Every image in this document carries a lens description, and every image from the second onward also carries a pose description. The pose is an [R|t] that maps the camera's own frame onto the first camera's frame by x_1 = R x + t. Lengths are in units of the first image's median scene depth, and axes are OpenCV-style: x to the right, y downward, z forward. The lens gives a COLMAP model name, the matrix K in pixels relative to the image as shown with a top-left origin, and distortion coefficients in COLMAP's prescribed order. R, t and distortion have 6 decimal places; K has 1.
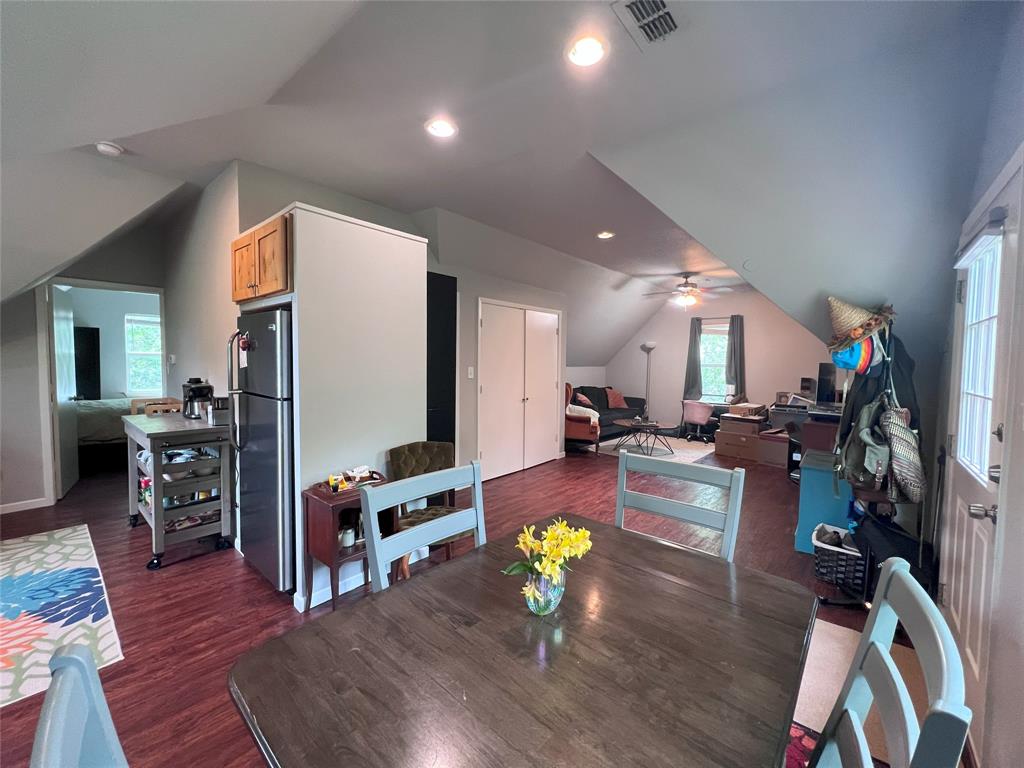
lens RADIAL K [[409.8, 0, 508.9], [0, 409.8, 380.4], [0, 0, 1]] dist [0.000745, -0.000026]
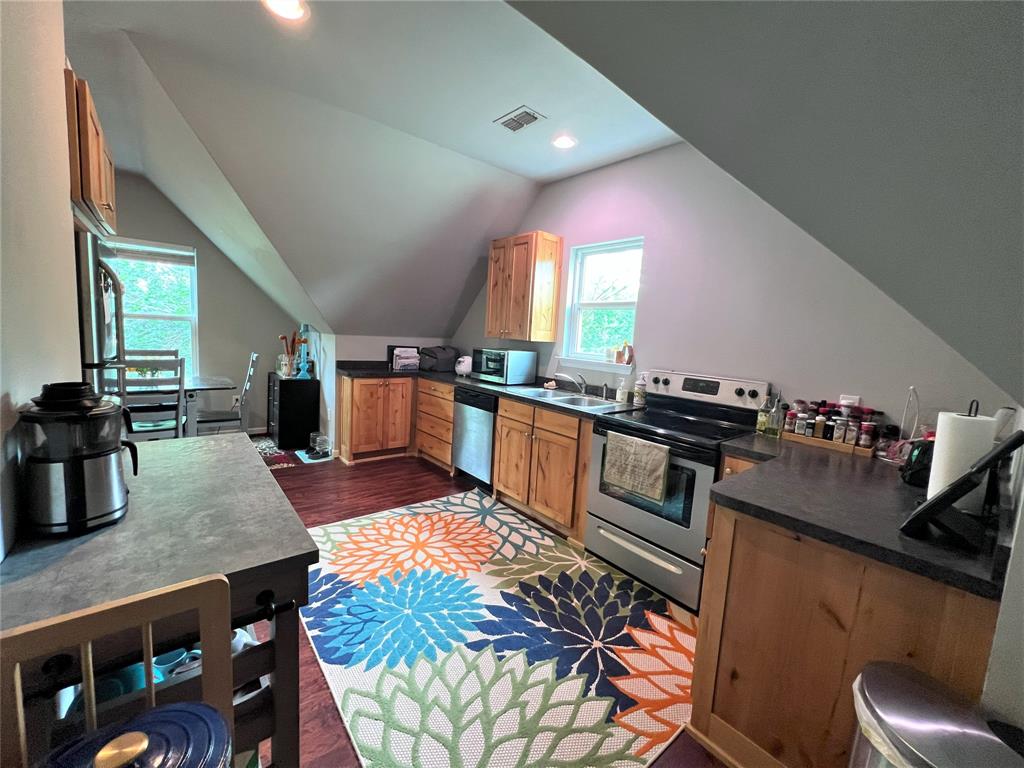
lens RADIAL K [[409.8, 0, 510.1], [0, 409.8, 380.8], [0, 0, 1]] dist [0.000745, -0.000026]
pose [[-0.982362, -0.092941, 0.162255, -1.383356], [-0.066709, 0.984822, 0.160233, -0.089010], [-0.174685, 0.146583, -0.973652, 1.536652]]
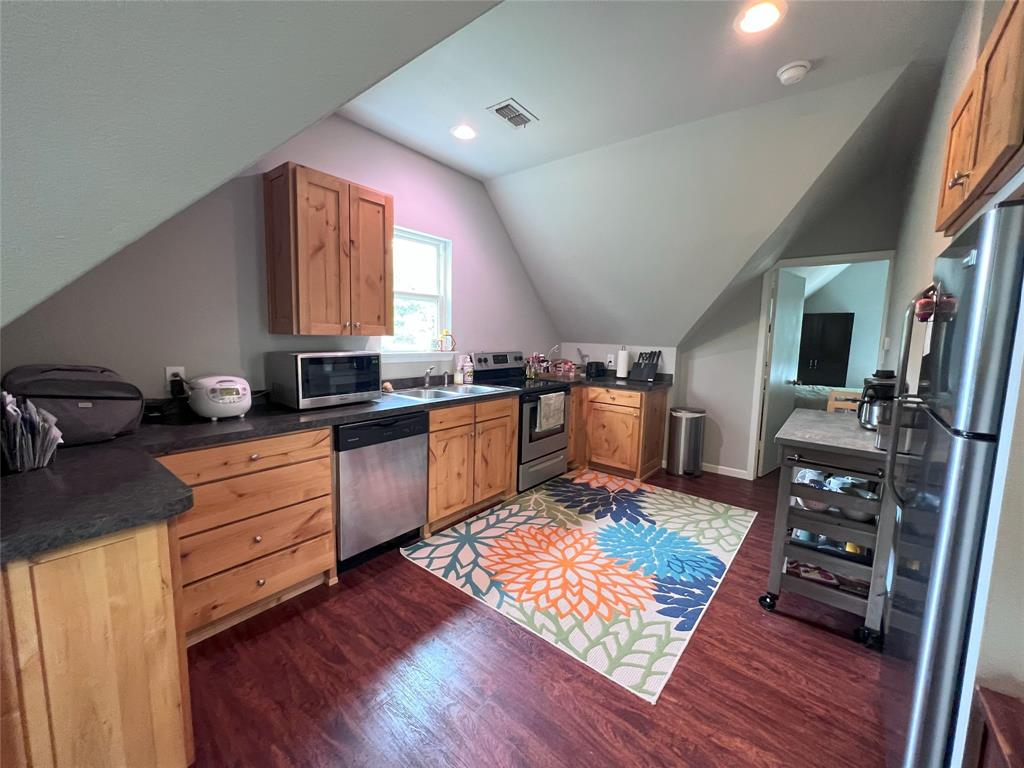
lens RADIAL K [[409.8, 0, 506.8], [0, 409.8, 381.3], [0, 0, 1]] dist [0.000745, -0.000026]
pose [[0.024280, 0.098313, -0.994859, -0.142478], [-0.067119, 0.993068, 0.096498, -0.013807], [0.997449, 0.064431, 0.030711, 0.462257]]
